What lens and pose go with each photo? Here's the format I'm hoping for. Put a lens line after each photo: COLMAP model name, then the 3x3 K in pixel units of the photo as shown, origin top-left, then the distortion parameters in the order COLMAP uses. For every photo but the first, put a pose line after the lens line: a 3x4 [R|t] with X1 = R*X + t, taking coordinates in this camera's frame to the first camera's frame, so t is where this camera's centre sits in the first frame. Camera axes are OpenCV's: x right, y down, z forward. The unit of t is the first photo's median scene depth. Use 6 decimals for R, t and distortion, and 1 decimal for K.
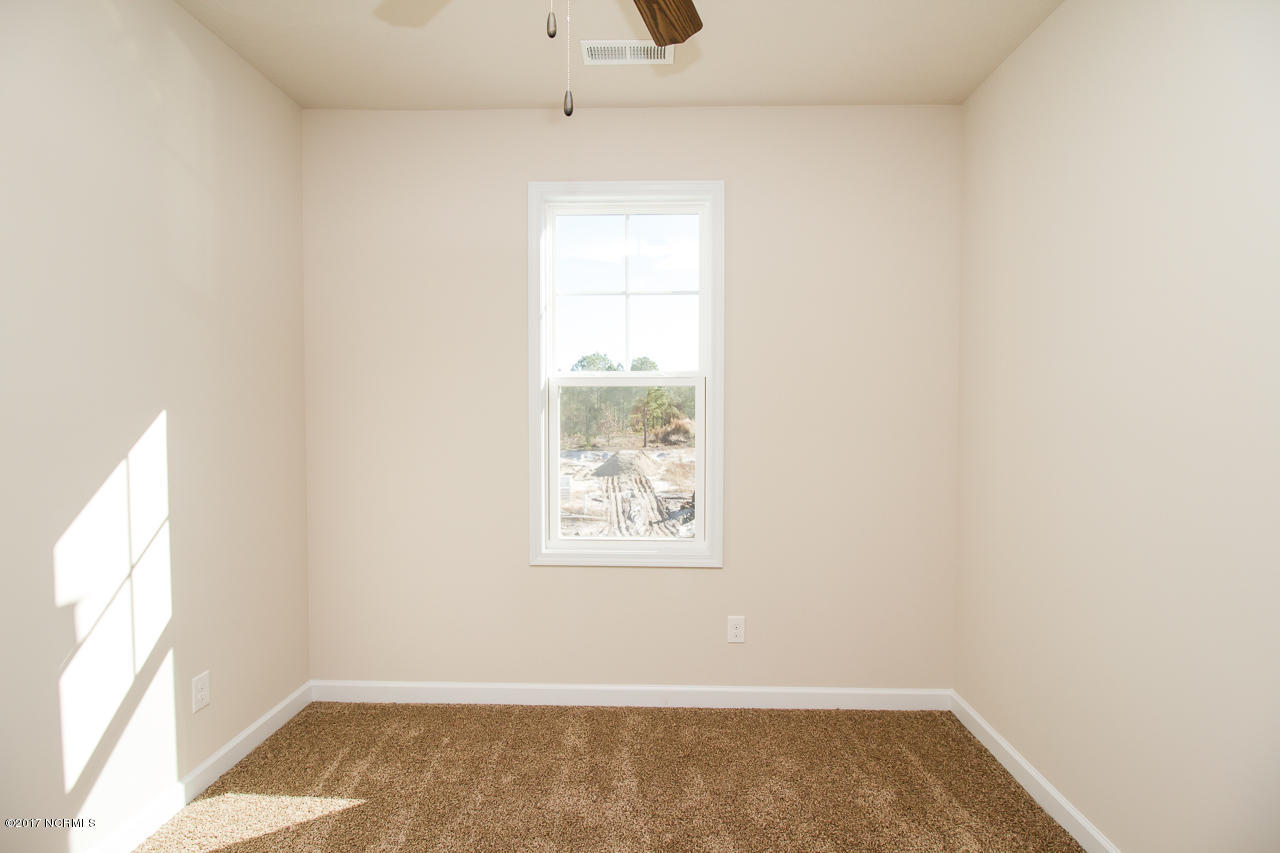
lens RADIAL K [[592.0, 0, 640.5], [0, 592.0, 422.5], [0, 0, 1]] dist [0.001567, -0.011976]
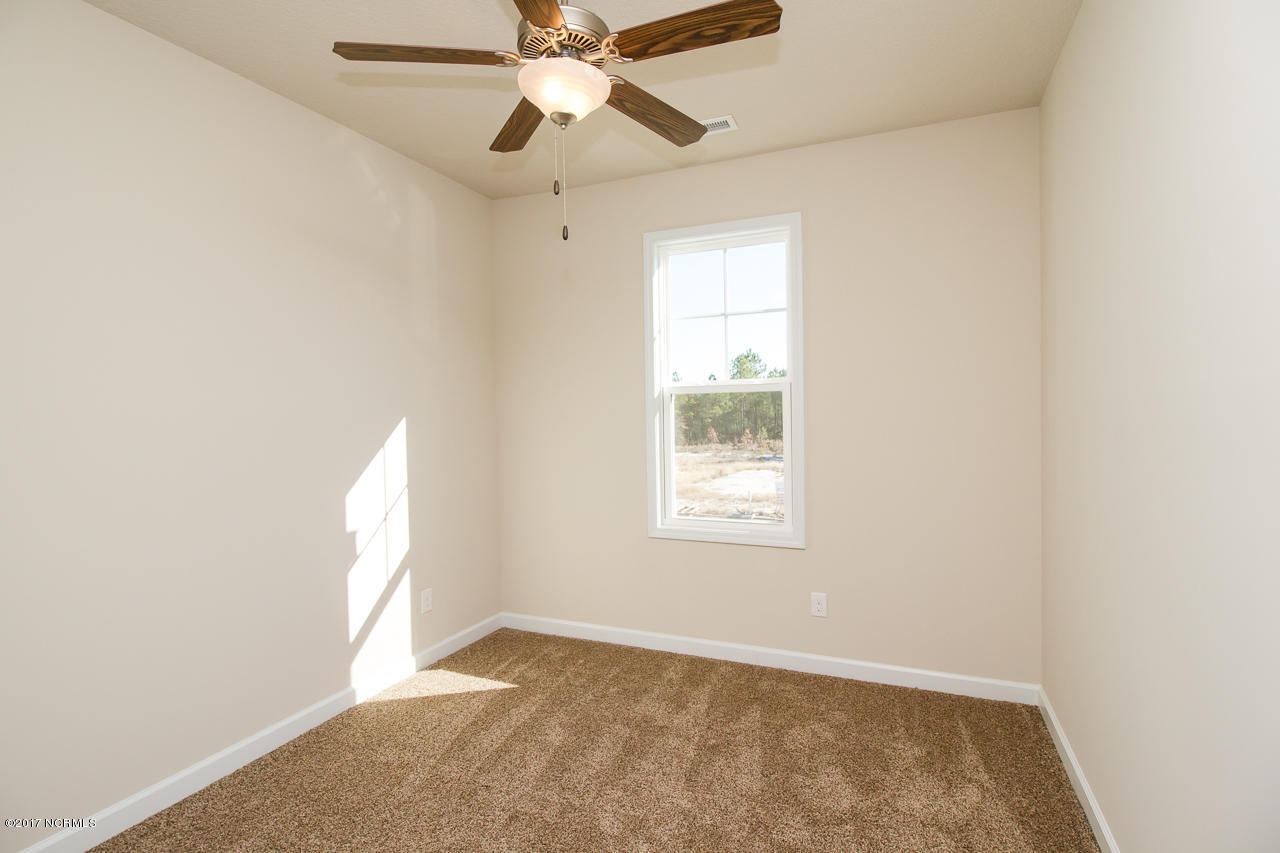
lens RADIAL K [[604.2, 0, 640.0], [0, 604.2, 426.5], [0, 0, 1]] dist [0.001203, -0.000028]
pose [[0.931862, -0.005758, -0.362768, 0.303691], [0.006690, 0.999977, 0.001311, 0.005150], [0.362752, -0.003649, 0.931879, -0.231111]]
